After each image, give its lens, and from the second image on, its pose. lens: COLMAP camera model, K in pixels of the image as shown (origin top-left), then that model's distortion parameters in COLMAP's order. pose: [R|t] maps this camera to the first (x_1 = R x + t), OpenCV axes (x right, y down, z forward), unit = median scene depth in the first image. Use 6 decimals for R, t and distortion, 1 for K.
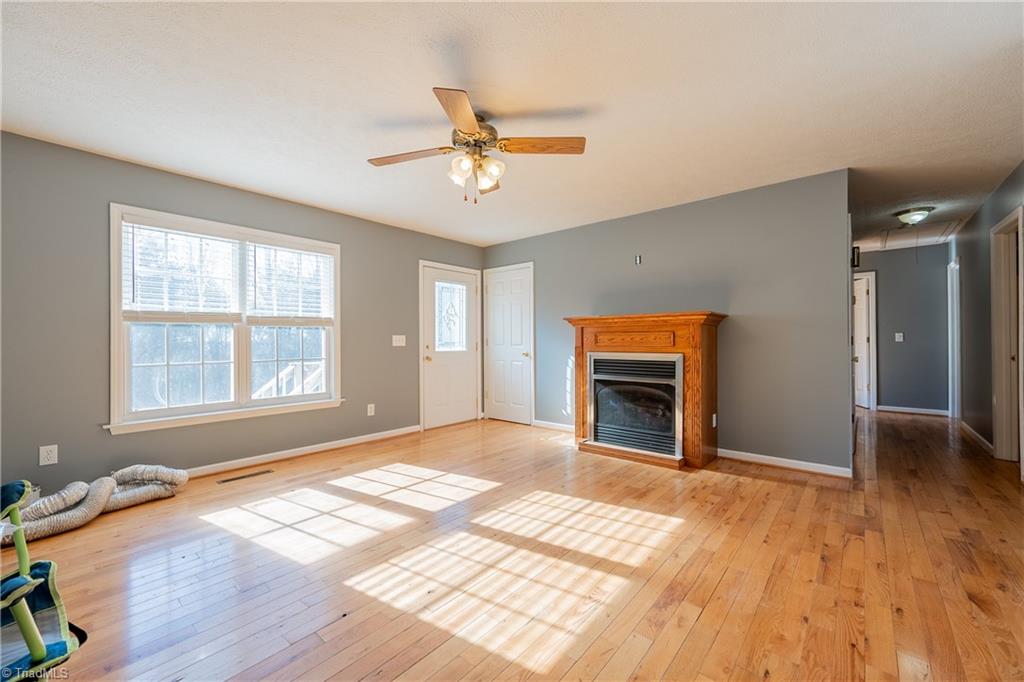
lens RADIAL K [[413.3, 0, 517.3], [0, 413.3, 340.8], [0, 0, 1]] dist [0.000662, 0.001193]
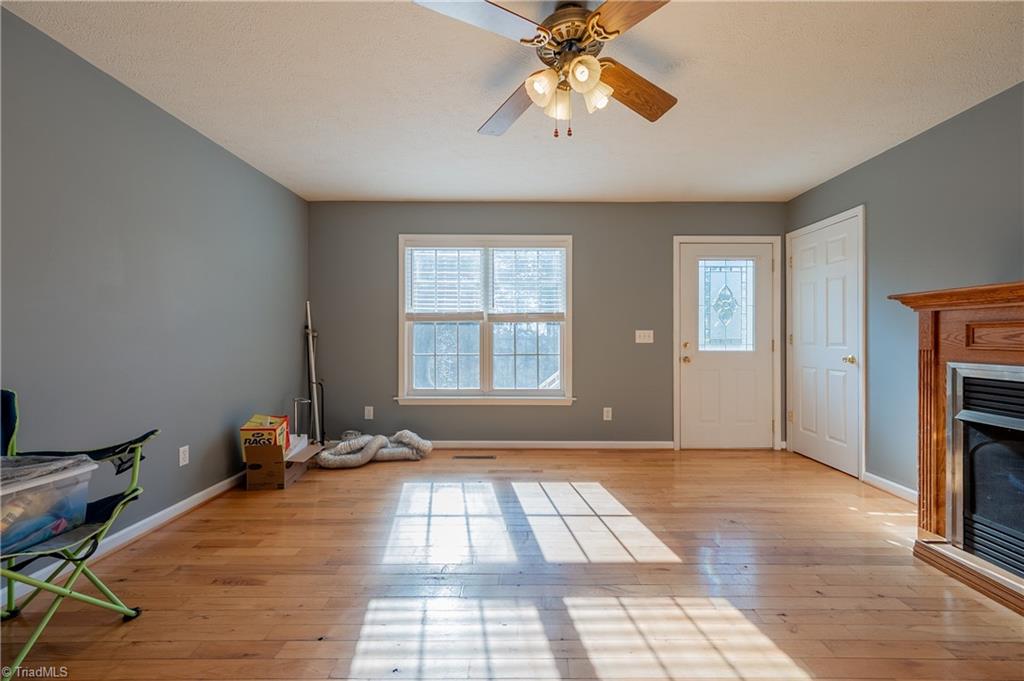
lens RADIAL K [[413.4, 0, 517.6], [0, 413.4, 335.6], [0, 0, 1]] dist [0.000661, 0.000027]
pose [[0.641986, 0.003145, -0.766710, 0.272840], [-0.004451, 0.999990, 0.000375, -0.002204], [0.766703, 0.003172, 0.641994, 0.368177]]
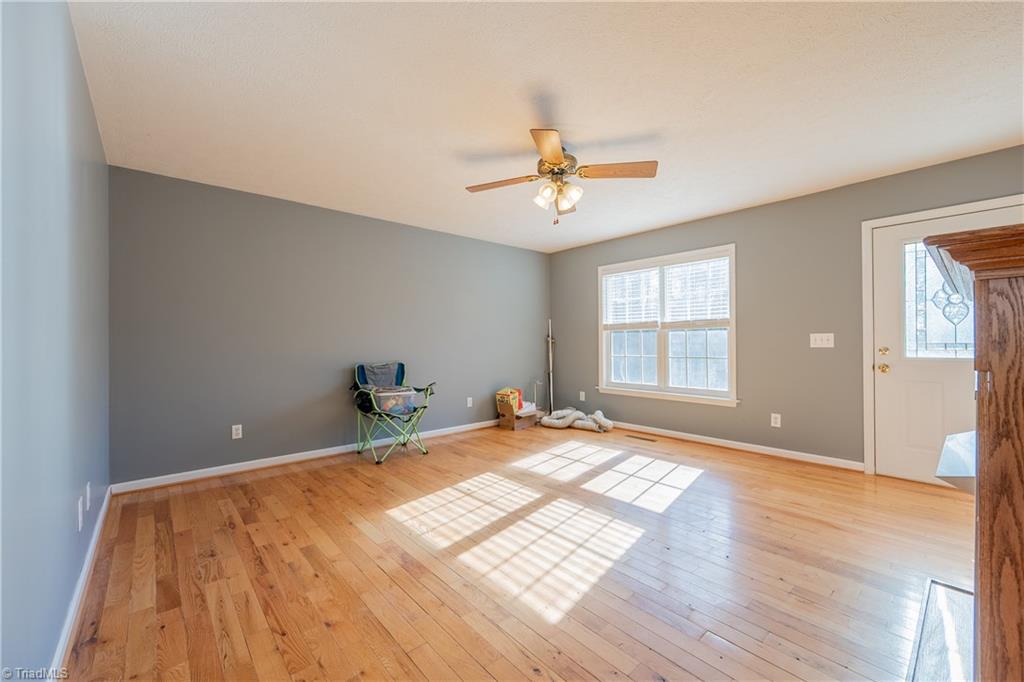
lens RADIAL K [[413.3, 0, 509.7], [0, 413.3, 344.2], [0, 0, 1]] dist [0.000662, 0.001193]
pose [[-0.159225, 0.010787, -0.987183, 0.785795], [0.007447, 0.999925, 0.009725, -0.007332], [0.987214, -0.005803, -0.159293, 0.780002]]
